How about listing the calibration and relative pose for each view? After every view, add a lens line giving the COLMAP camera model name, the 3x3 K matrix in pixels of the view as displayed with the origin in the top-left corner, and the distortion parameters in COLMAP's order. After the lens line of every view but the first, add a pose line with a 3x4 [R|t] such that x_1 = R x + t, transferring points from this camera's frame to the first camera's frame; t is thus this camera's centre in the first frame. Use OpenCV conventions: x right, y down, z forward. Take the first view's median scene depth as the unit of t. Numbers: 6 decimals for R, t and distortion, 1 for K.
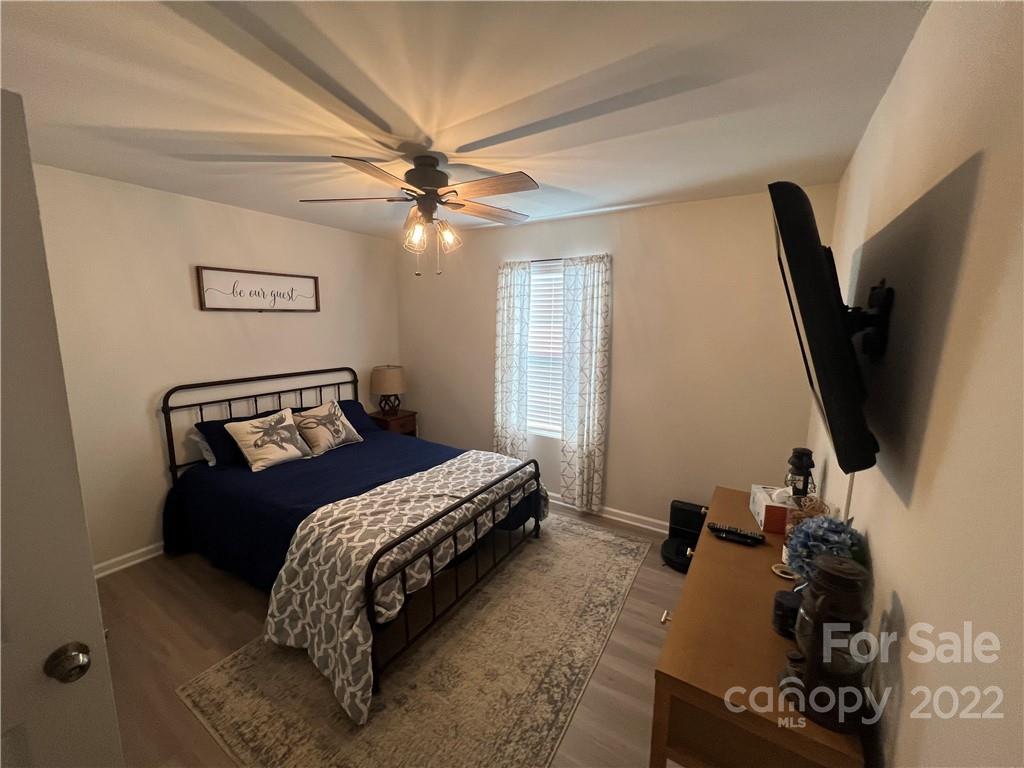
lens RADIAL K [[410.3, 0, 501.8], [0, 410.3, 382.8], [0, 0, 1]] dist [0.003141, -0.000064]
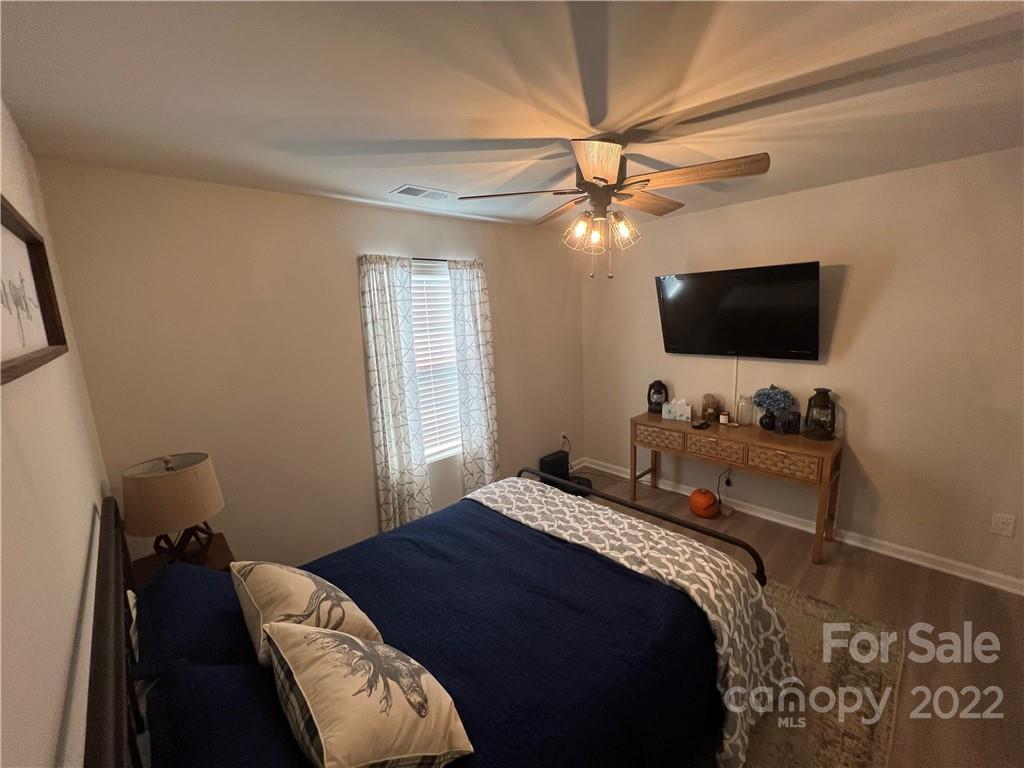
lens RADIAL K [[410.3, 0, 503.4], [0, 410.3, 383.5], [0, 0, 1]] dist [0.003141, -0.000064]
pose [[0.246025, -0.189612, 0.950536, -1.131464], [0.194395, 0.970406, 0.143261, -0.216273], [-0.949570, 0.149534, 0.275604, 1.018128]]
